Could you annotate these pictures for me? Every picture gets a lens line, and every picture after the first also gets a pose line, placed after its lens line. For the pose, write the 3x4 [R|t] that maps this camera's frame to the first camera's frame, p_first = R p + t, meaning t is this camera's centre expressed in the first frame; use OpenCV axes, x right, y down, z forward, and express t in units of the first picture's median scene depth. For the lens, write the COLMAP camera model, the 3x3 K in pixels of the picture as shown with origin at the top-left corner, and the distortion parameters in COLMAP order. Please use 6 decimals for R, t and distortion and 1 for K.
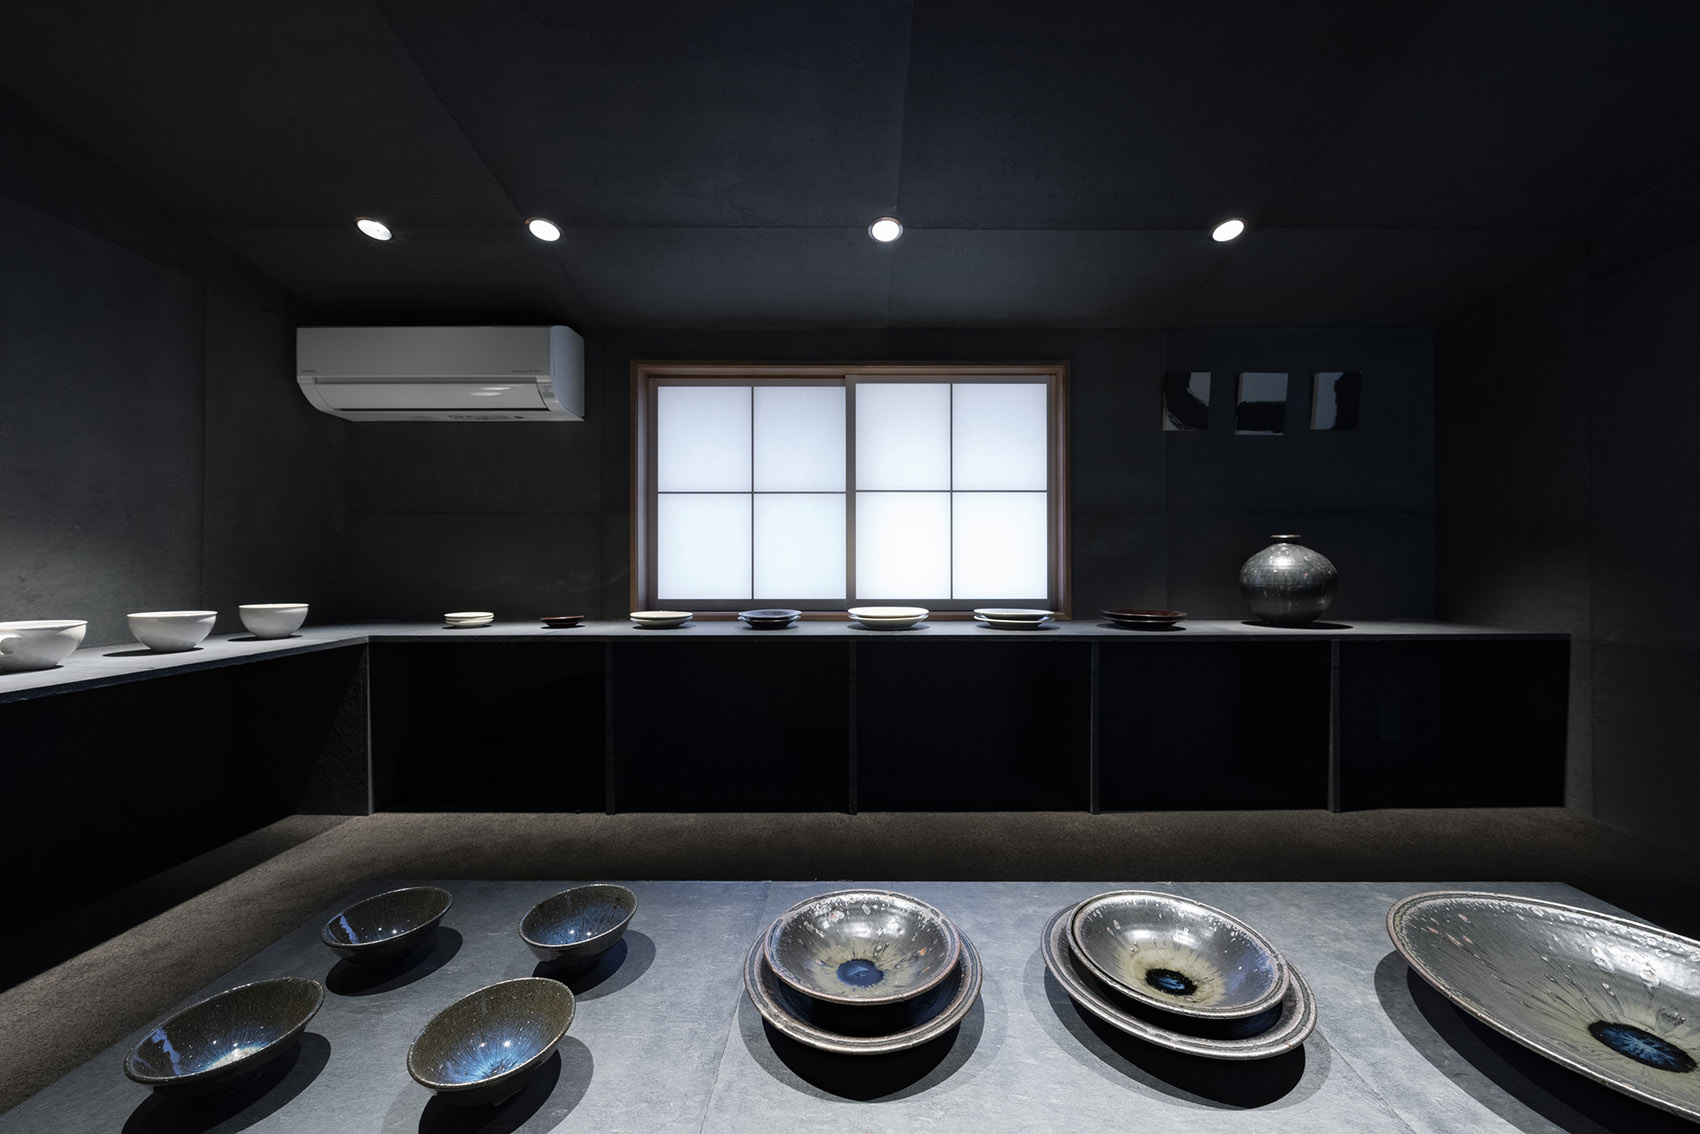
lens RADIAL K [[626.4, 0, 846.8], [0, 626.4, 561.2], [0, 0, 1]] dist [-0.002874, 0.000302]
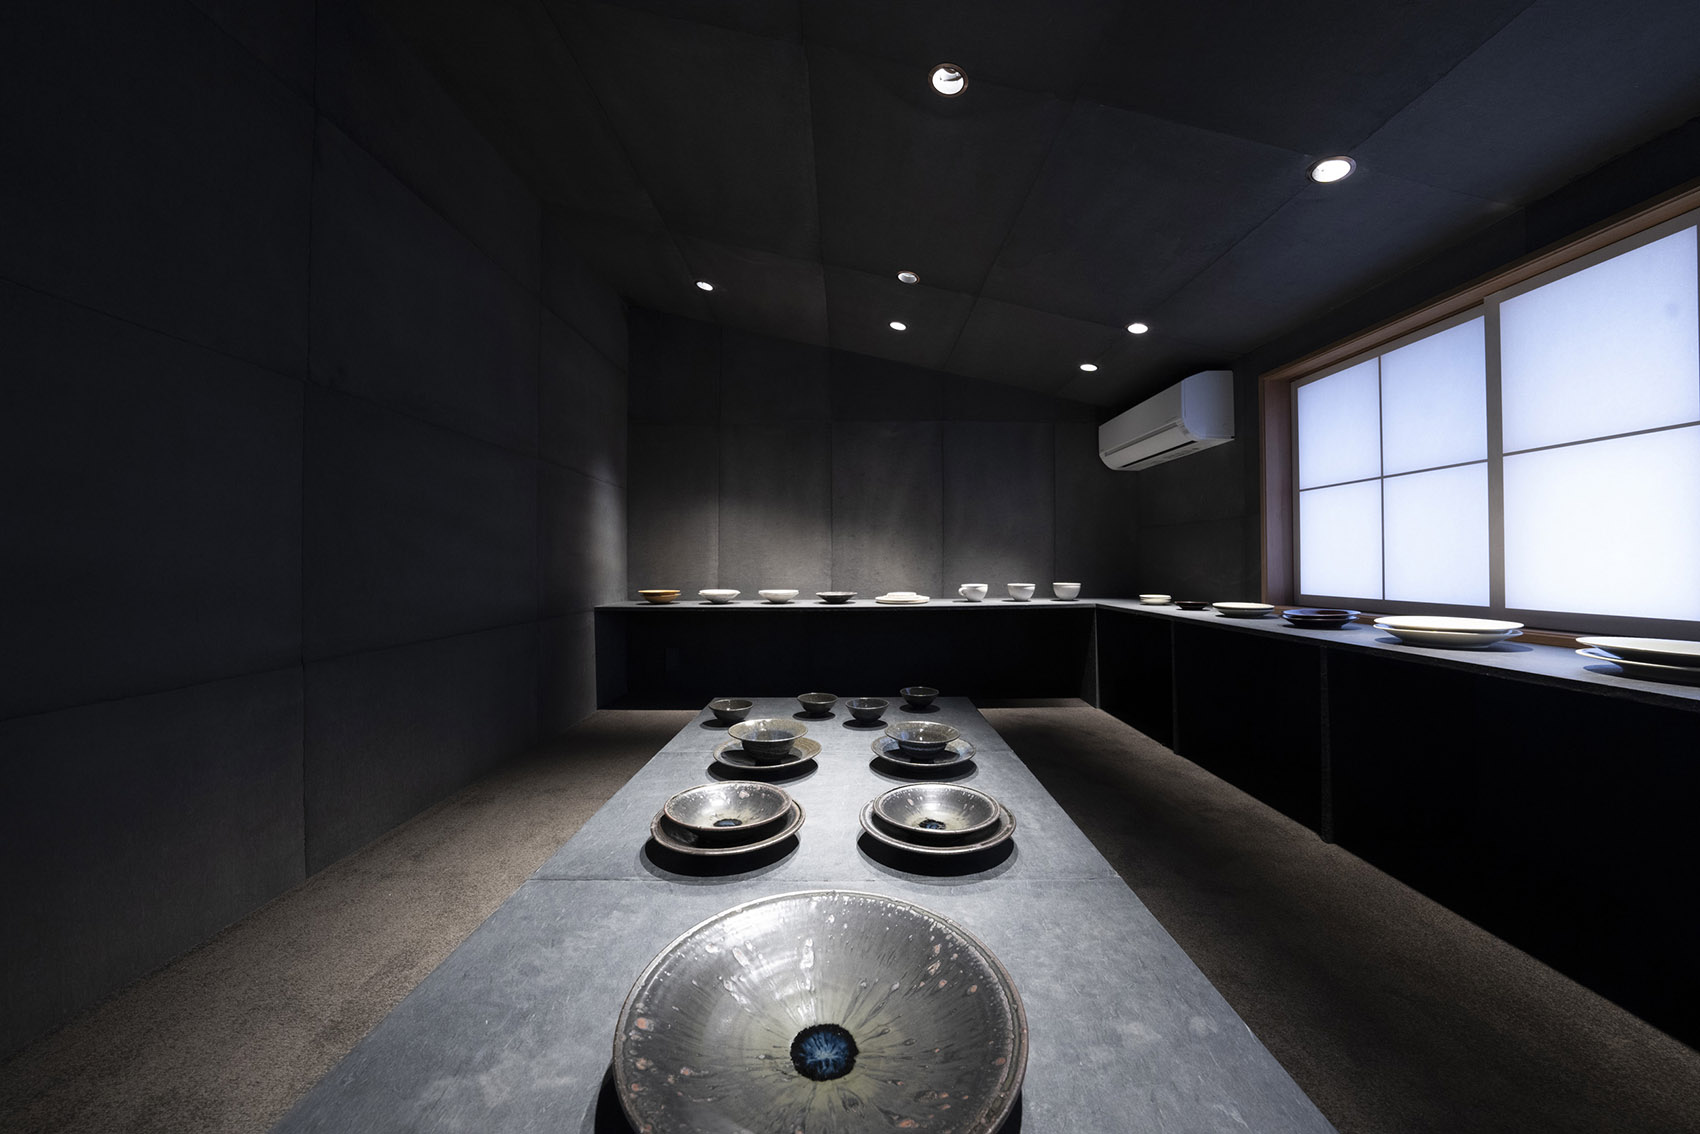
lens RADIAL K [[585.7, 0, 849.8], [0, 585.7, 565.2], [0, 0, 1]] dist [-0.000200, 0.000007]
pose [[0.005229, 0.004714, -0.999975, 1.717785], [0.013708, 0.999895, 0.004786, -0.005915], [0.999892, -0.013732, 0.005164, 0.660484]]
